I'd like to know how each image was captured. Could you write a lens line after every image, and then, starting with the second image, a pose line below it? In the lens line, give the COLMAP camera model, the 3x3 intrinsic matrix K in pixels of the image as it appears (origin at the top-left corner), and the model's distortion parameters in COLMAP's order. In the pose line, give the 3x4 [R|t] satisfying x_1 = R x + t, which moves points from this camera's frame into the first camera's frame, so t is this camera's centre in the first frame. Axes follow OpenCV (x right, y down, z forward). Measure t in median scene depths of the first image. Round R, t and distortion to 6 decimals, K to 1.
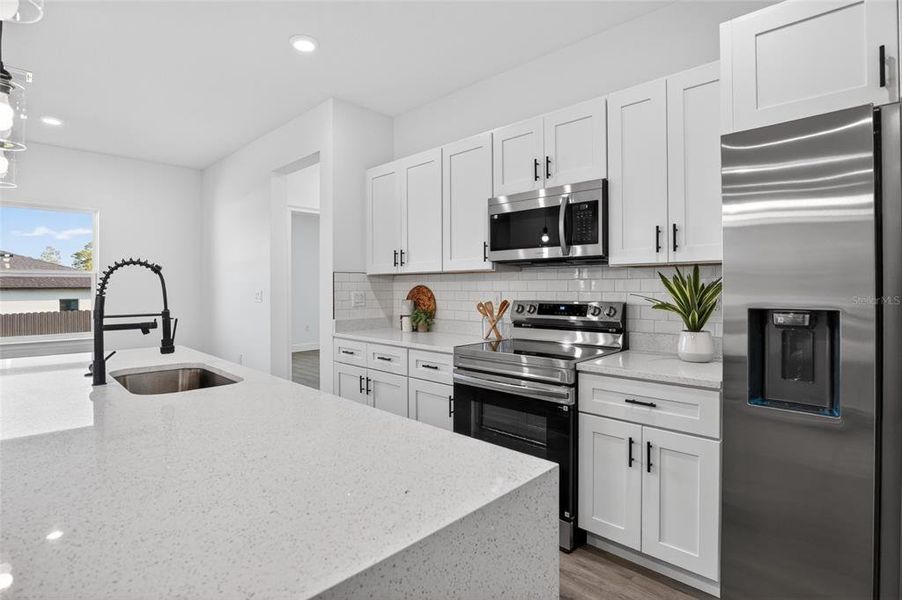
lens RADIAL K [[449.1, 0, 459.8], [0, 449.1, 286.6], [0, 0, 1]] dist [-0.028917, 0.000542]
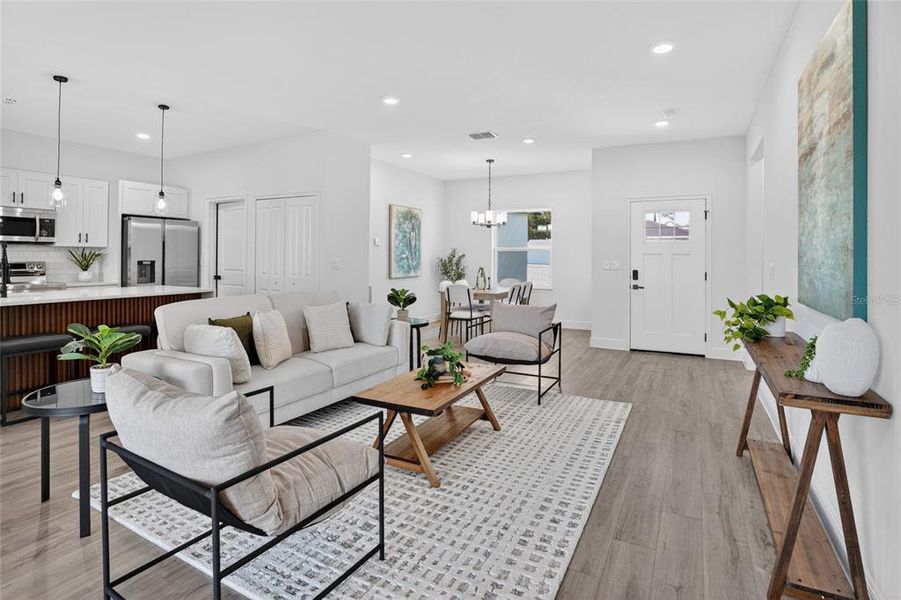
lens RADIAL K [[460.5, 0, 451.0], [0, 460.5, 250.1], [0, 0, 1]] dist [-0.036408, -0.000299]
pose [[-0.275474, 0.014689, 0.961196, -2.385437], [-0.003294, 0.999863, -0.016224, 0.005615], [-0.961303, -0.007636, -0.275388, -0.366419]]
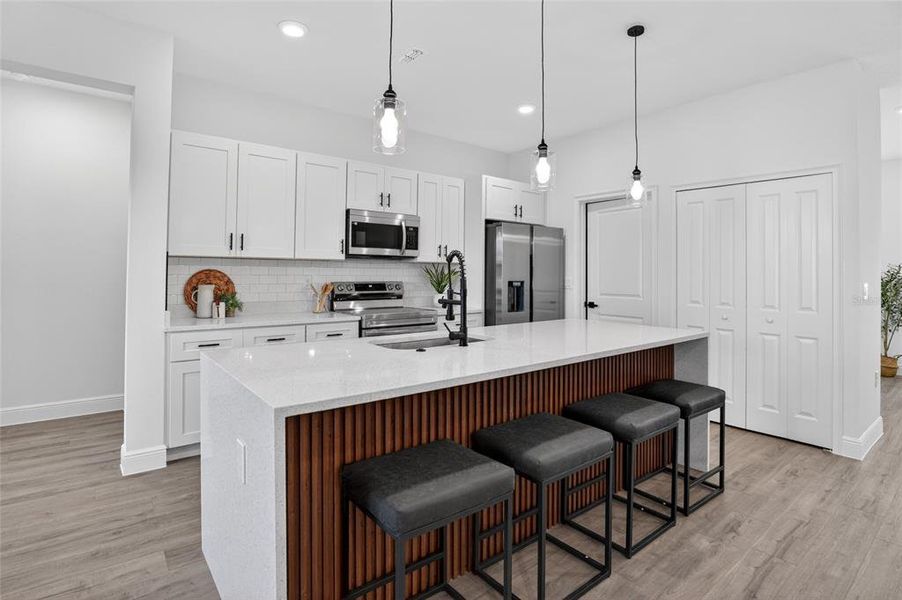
lens RADIAL K [[453.0, 0, 436.9], [0, 453.0, 264.4], [0, 0, 1]] dist [-0.031837, 0.000220]
pose [[0.144994, 0.024167, 0.989137, -1.432430], [-0.010170, 0.999685, -0.022934, 0.005900], [-0.989380, -0.006734, 0.145194, 0.585772]]
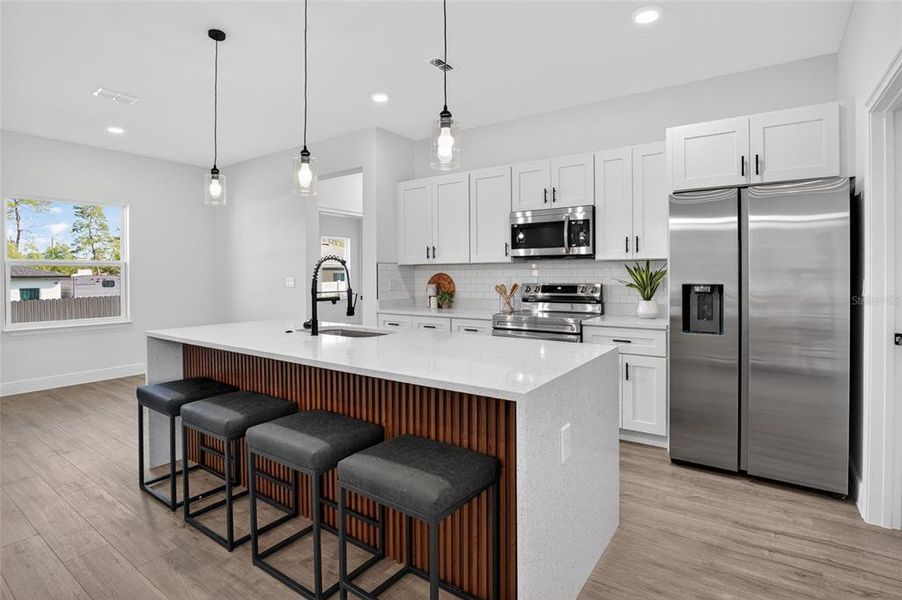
lens RADIAL K [[450.8, 0, 465.2], [0, 450.8, 277.2], [0, 0, 1]] dist [-0.035579, -0.000288]
pose [[0.984754, -0.002911, 0.173931, -0.367933], [0.001955, 0.999982, 0.005670, 0.002738], [-0.173944, -0.005243, 0.984742, -0.449824]]
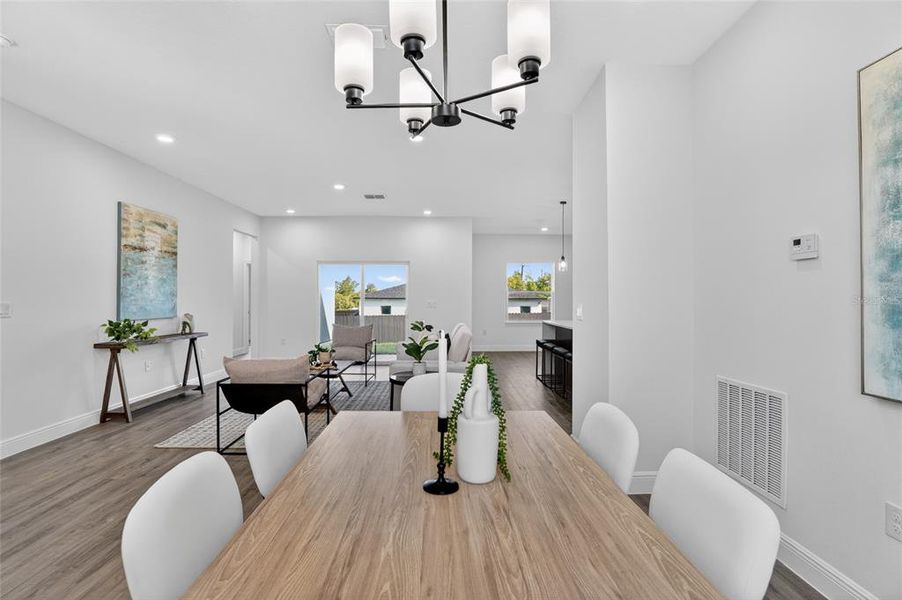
lens RADIAL K [[455.1, 0, 447.8], [0, 455.1, 289.0], [0, 0, 1]] dist [-0.033283, 0.000038]
pose [[0.698745, -0.008387, -0.715322, 0.742841], [-0.006740, 0.999810, -0.018306, 0.001345], [0.715339, 0.017612, 0.698555, -1.756023]]
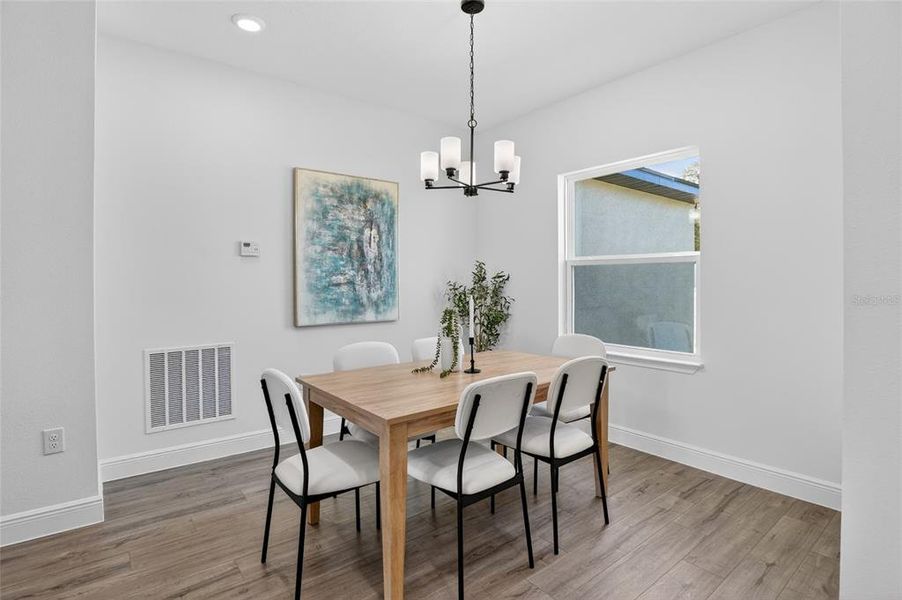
lens RADIAL K [[455.1, 0, 447.8], [0, 455.1, 289.0], [0, 0, 1]] dist [-0.033283, 0.000038]
pose [[0.128239, -0.012999, 0.991658, -0.637290], [0.004955, 0.999910, 0.012466, 0.011701], [-0.991731, 0.003315, 0.128292, -1.486171]]
